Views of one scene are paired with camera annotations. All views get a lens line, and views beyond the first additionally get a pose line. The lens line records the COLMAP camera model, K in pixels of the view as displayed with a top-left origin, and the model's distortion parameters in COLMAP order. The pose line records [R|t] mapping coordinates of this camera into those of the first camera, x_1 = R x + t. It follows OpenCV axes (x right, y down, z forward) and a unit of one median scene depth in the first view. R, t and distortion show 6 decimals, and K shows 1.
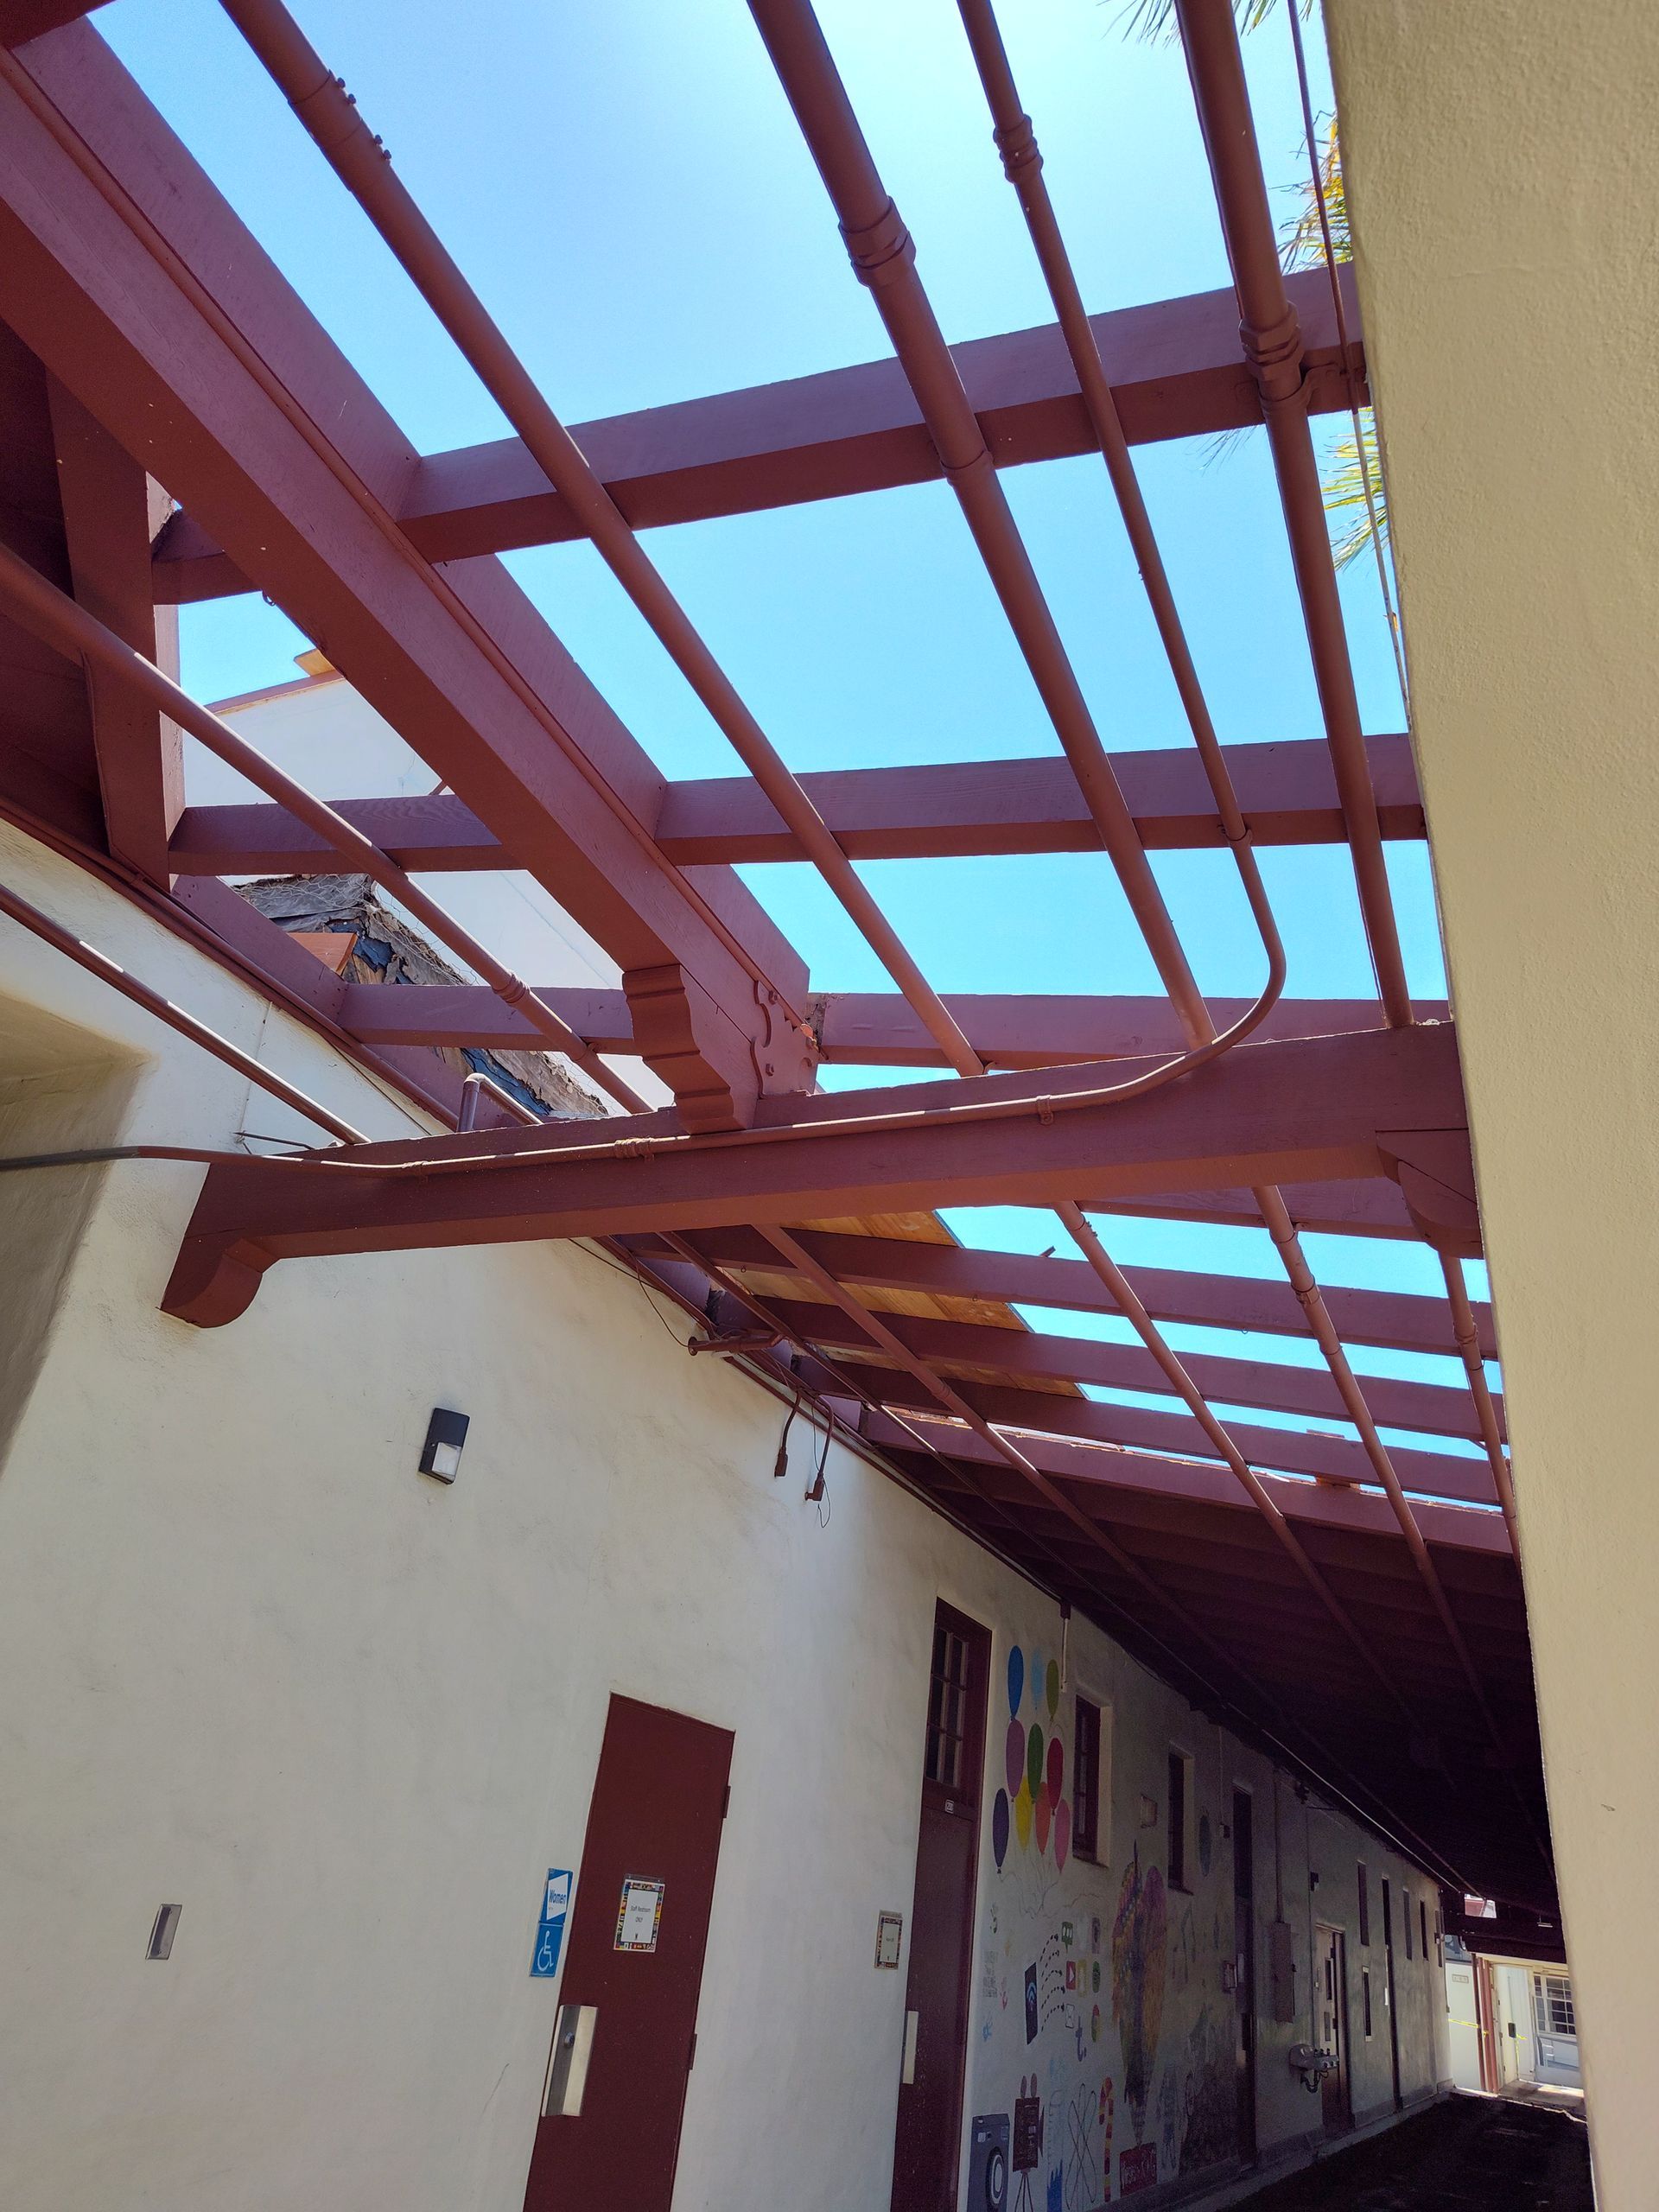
lens RADIAL K [[1512.2, 0, 827.9], [0, 1512.2, 1104.1], [0, 0, 1]] dist [0.006984, 0.001014]
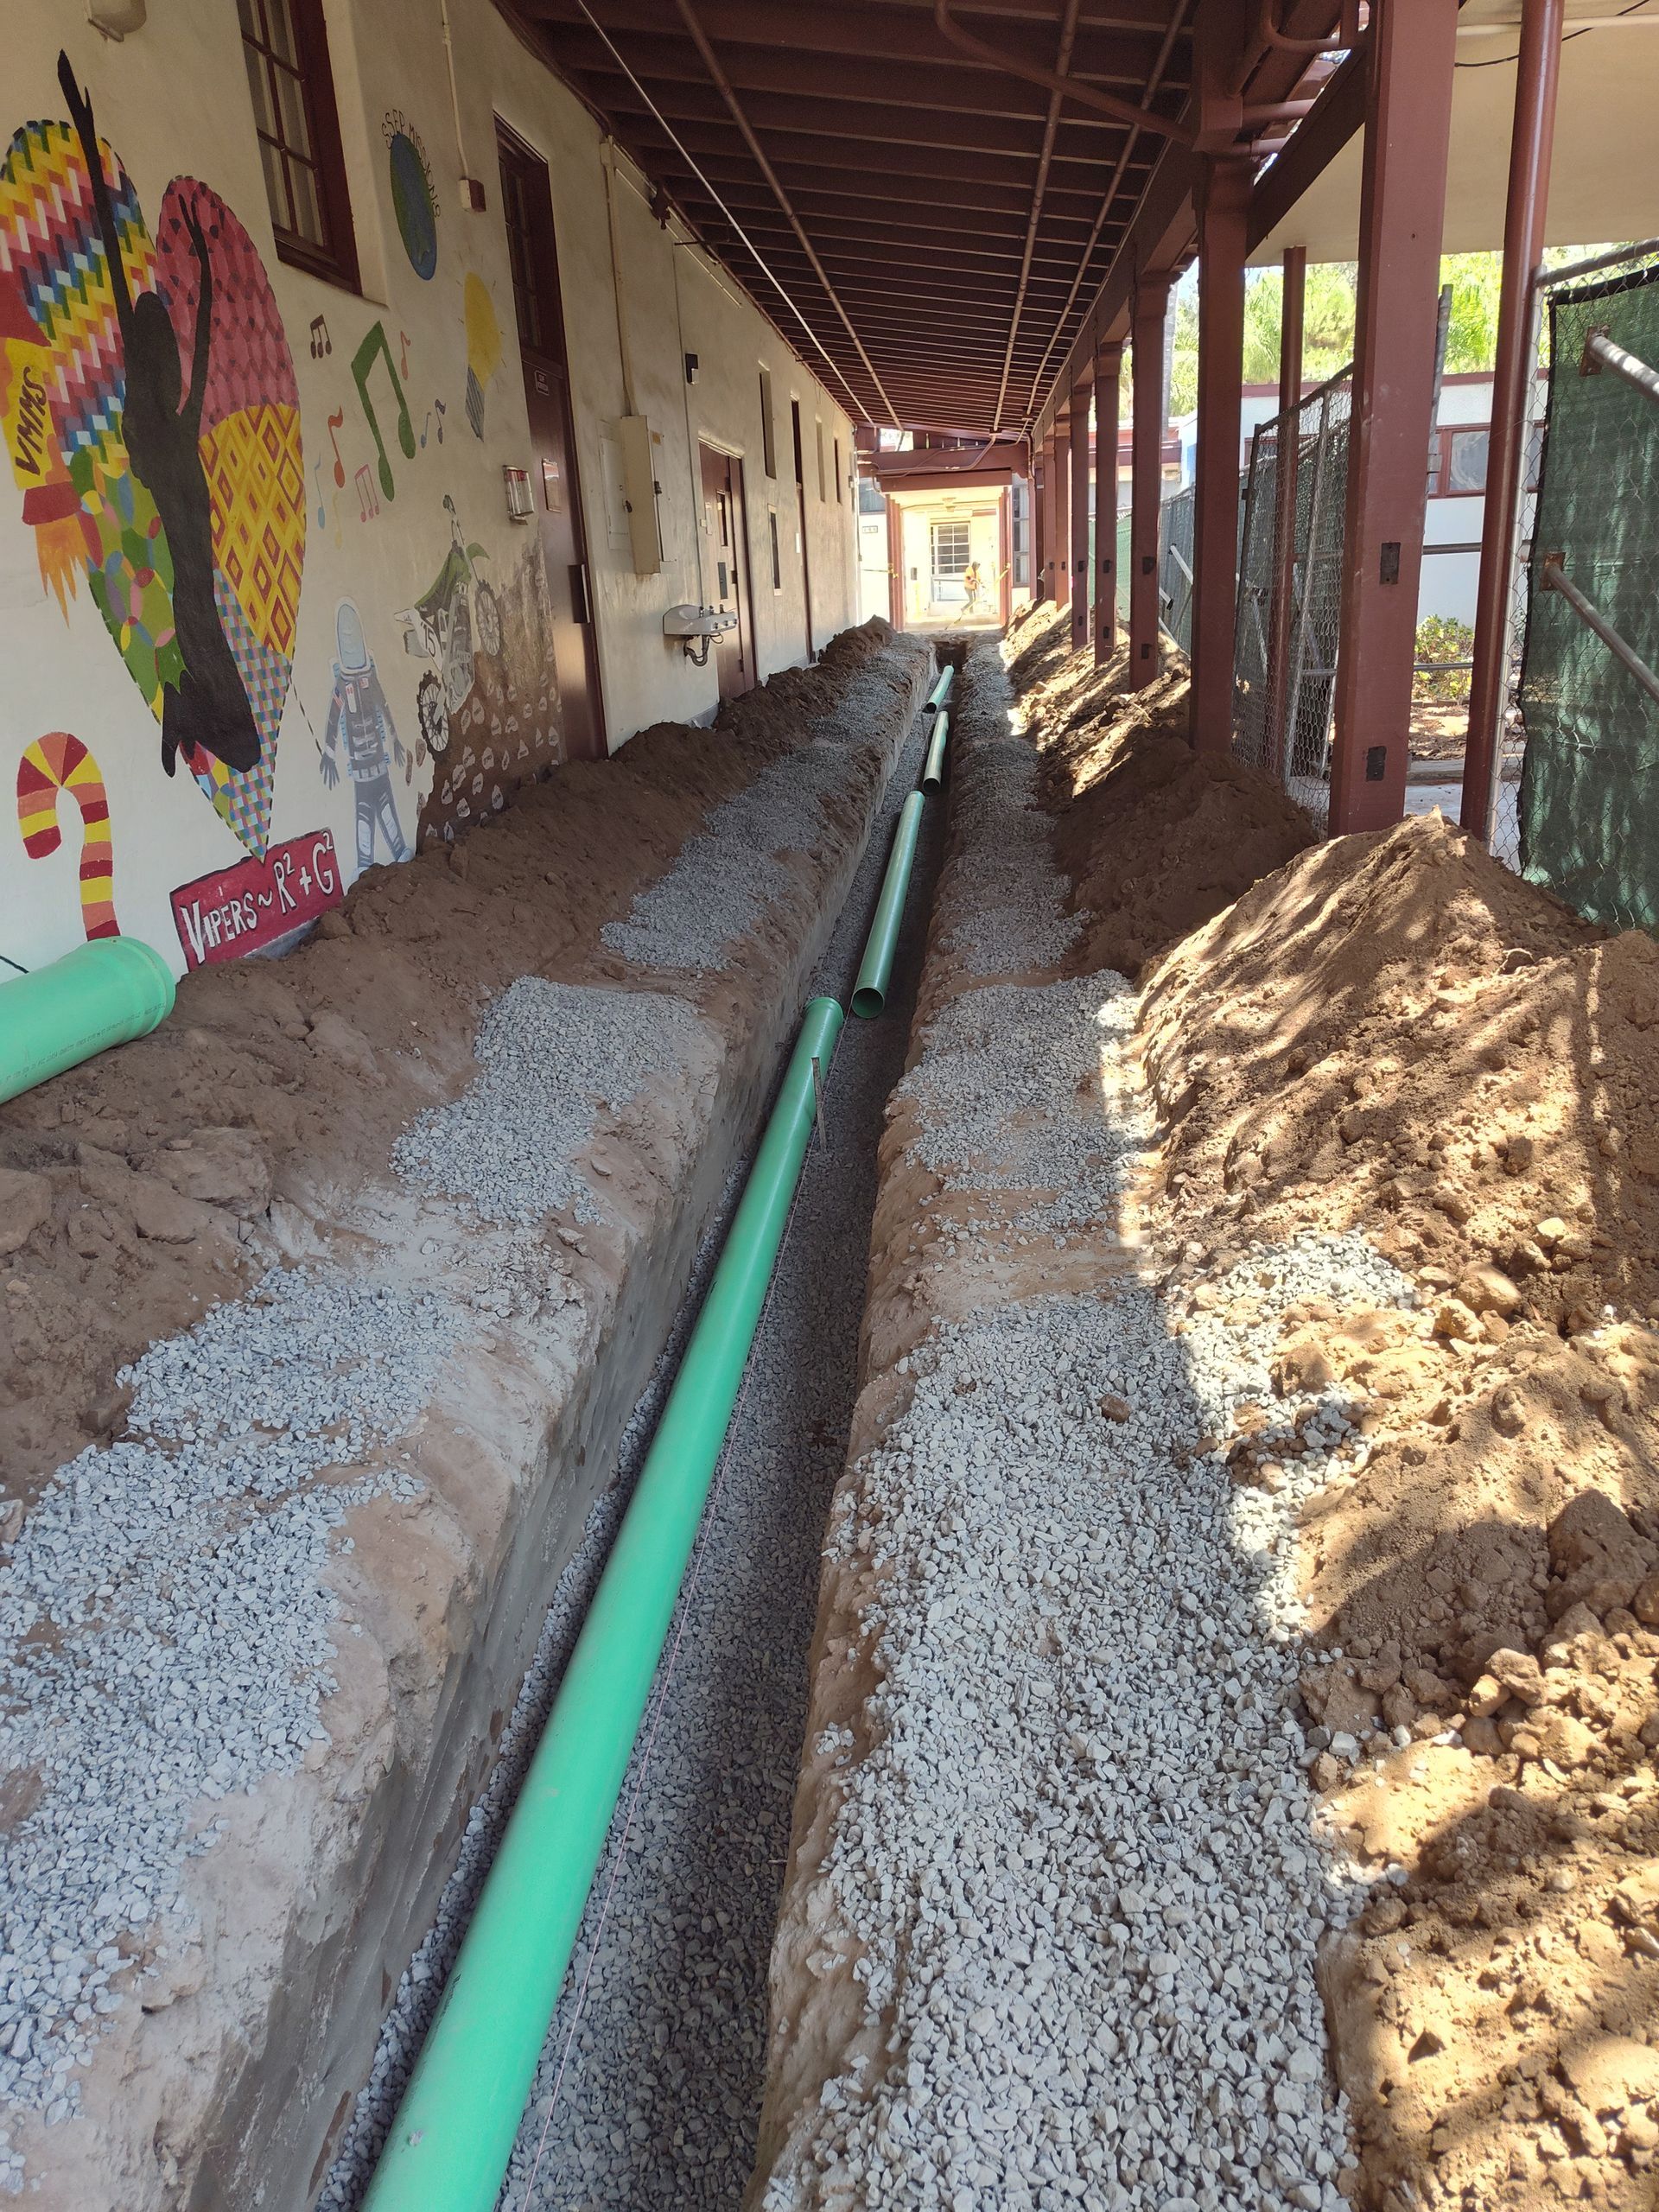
lens RADIAL K [[1512.2, 0, 828.4], [0, 1512.2, 1106.8], [0, 0, 1]] dist [0.006984, 0.001014]
pose [[0.930118, -0.269815, 0.249158, 0.148448], [-0.003934, 0.671066, 0.741387, 0.278075], [-0.367239, -0.690558, 0.623109, 0.416209]]
